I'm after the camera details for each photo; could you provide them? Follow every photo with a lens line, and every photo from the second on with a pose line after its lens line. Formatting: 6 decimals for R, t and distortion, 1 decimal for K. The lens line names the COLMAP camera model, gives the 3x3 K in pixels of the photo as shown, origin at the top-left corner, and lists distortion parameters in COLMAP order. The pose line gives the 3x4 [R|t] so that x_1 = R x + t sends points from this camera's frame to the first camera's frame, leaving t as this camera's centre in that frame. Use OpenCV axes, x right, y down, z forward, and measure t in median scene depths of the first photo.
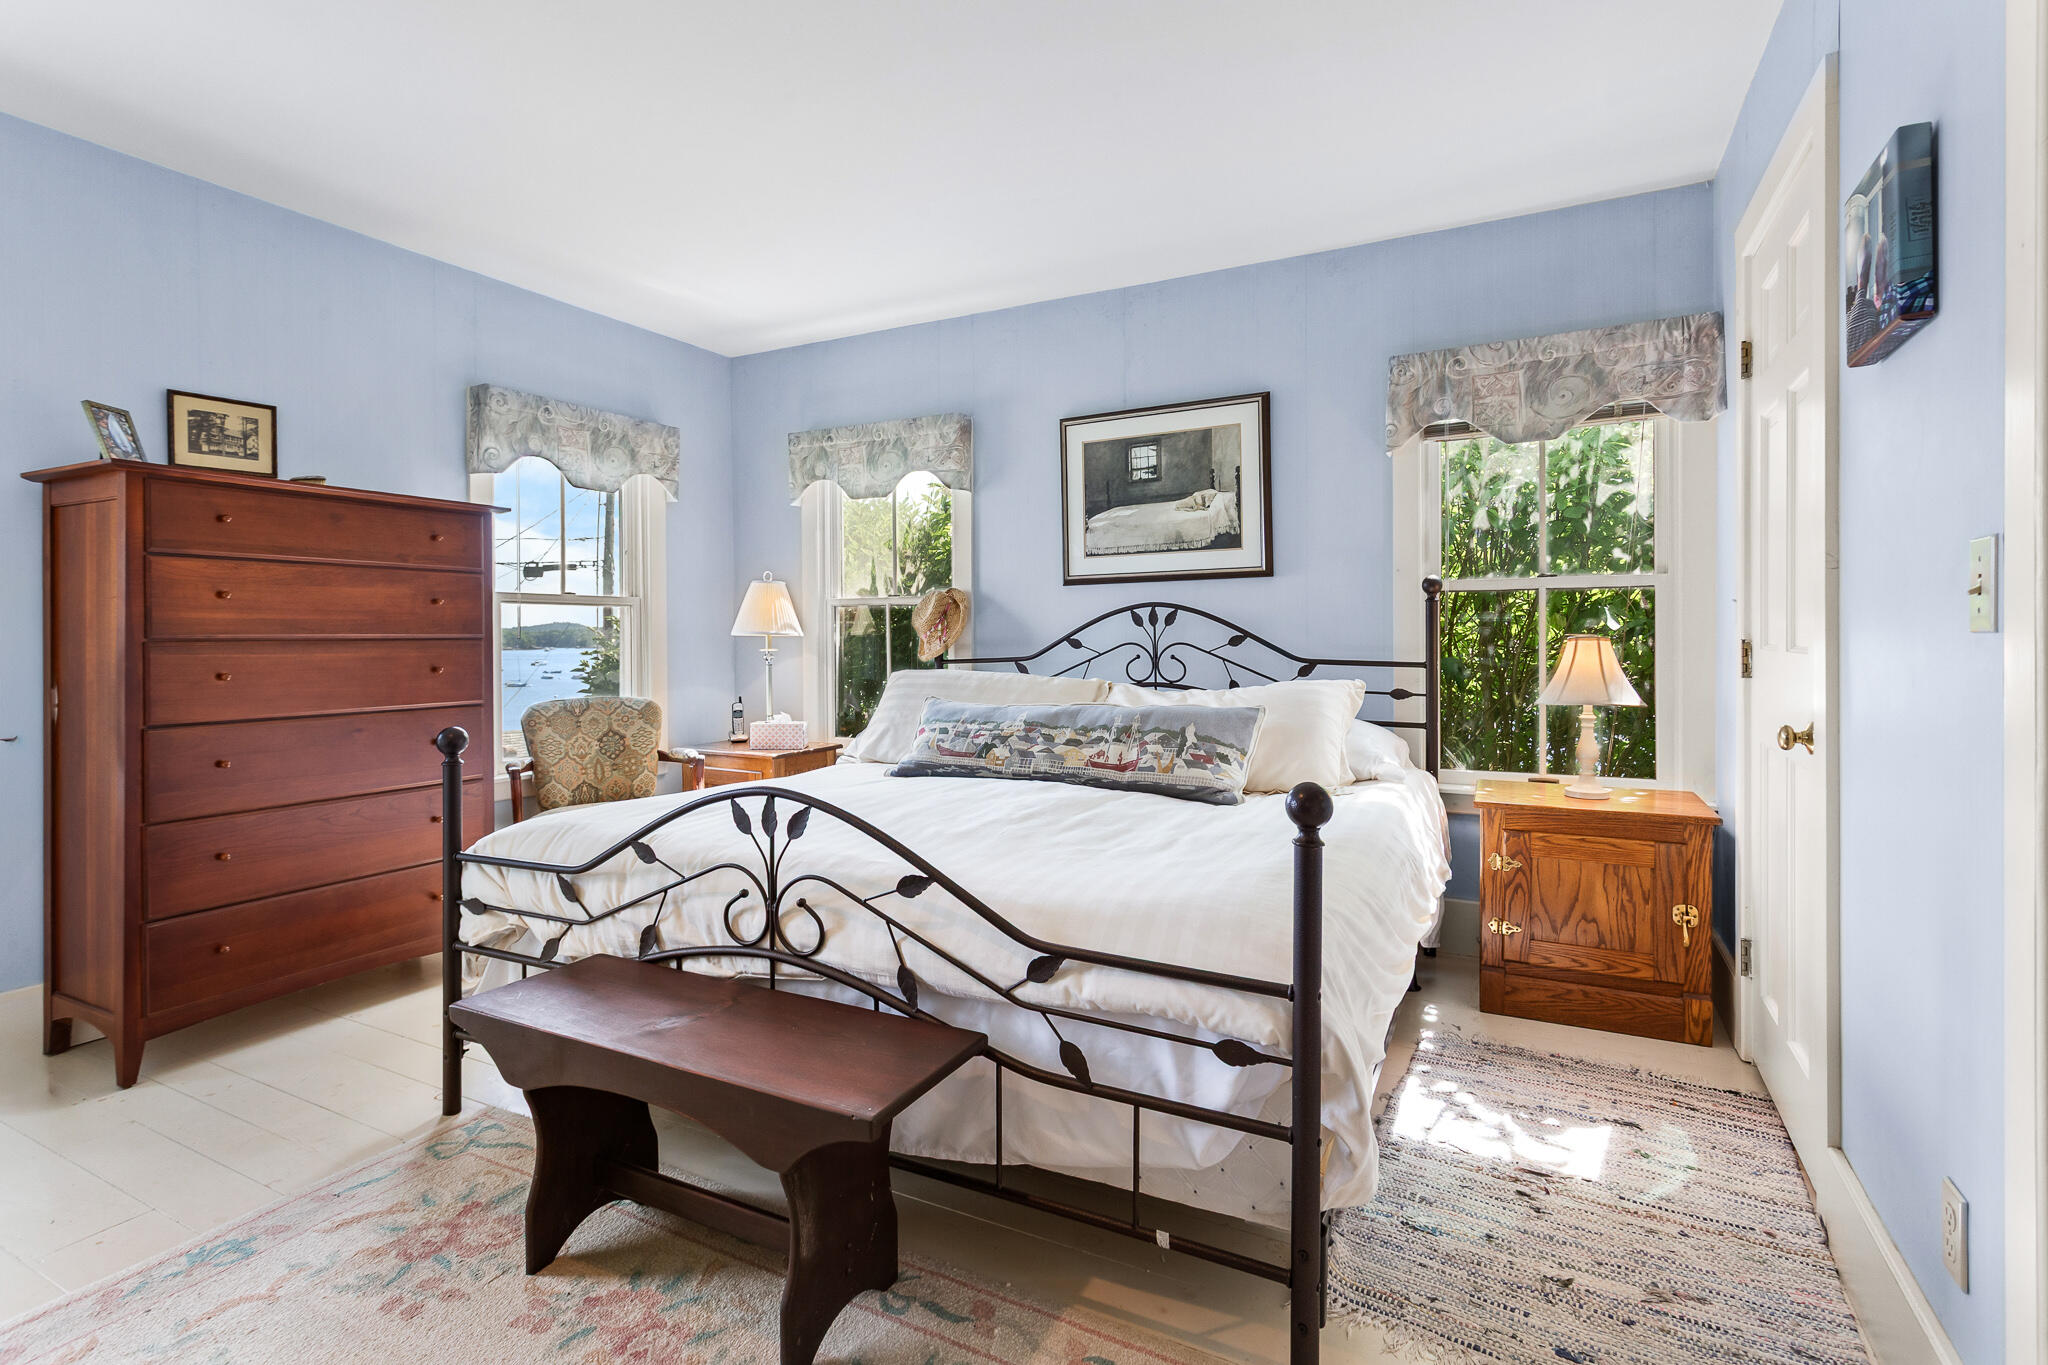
lens RADIAL K [[991.2, 0, 1023.5], [0, 991.2, 642.0], [0, 0, 1]] dist [-0.000562, 0.000681]
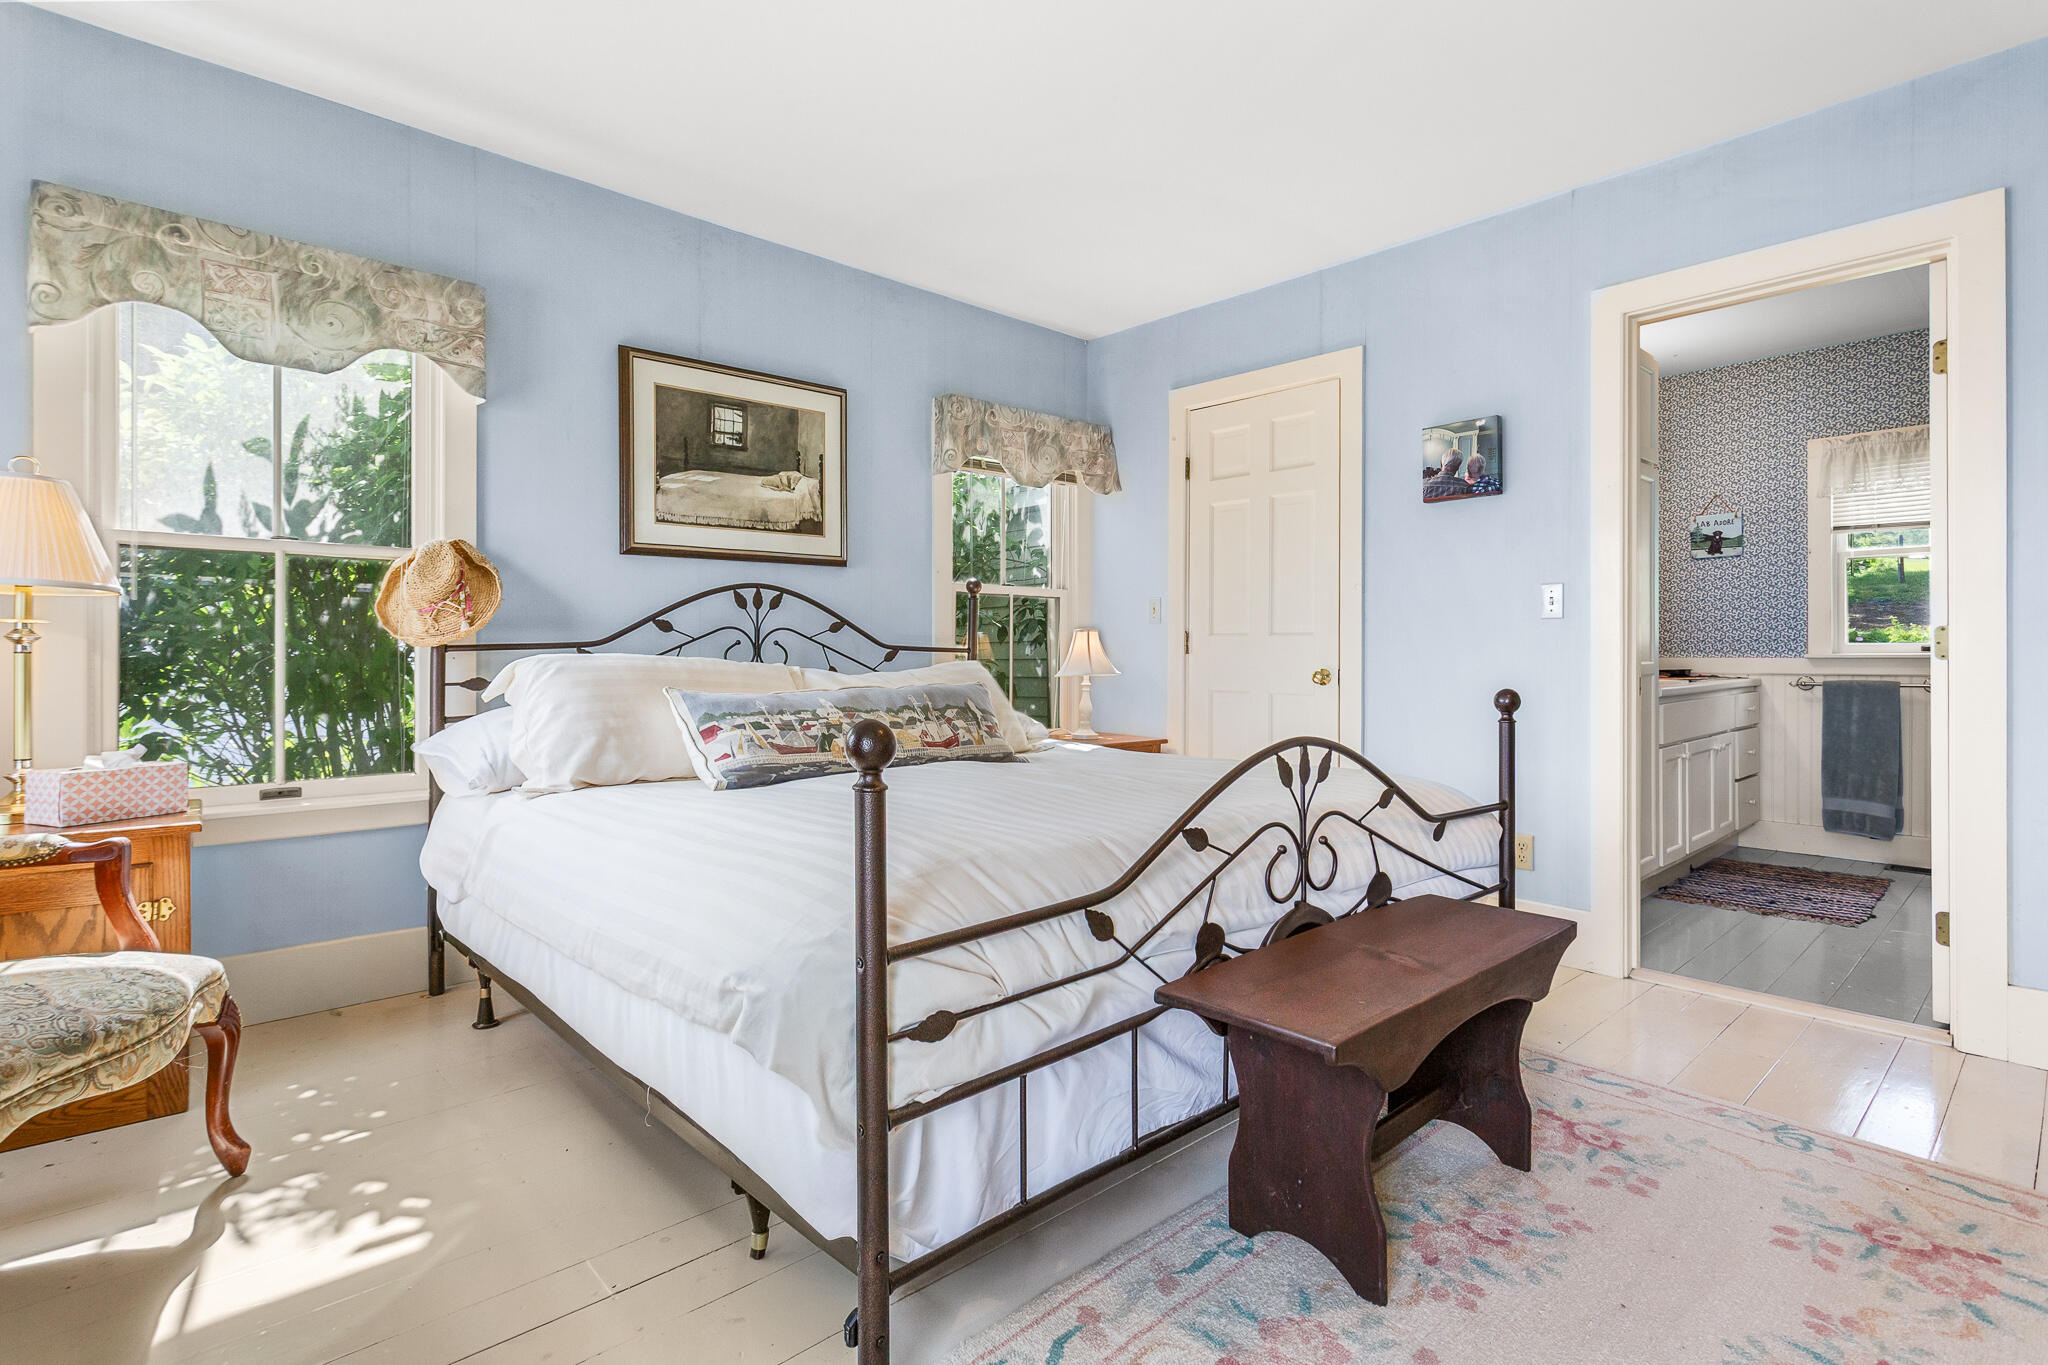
lens RADIAL K [[991.2, 0, 1024.3], [0, 991.2, 663.2], [0, 0, 1]] dist [-0.000562, 0.000681]
pose [[0.335239, -0.000294, 0.942133, -0.655144], [0.001409, 0.999999, -0.000190, 0.034808], [-0.942132, 0.001391, 0.335239, 0.462638]]
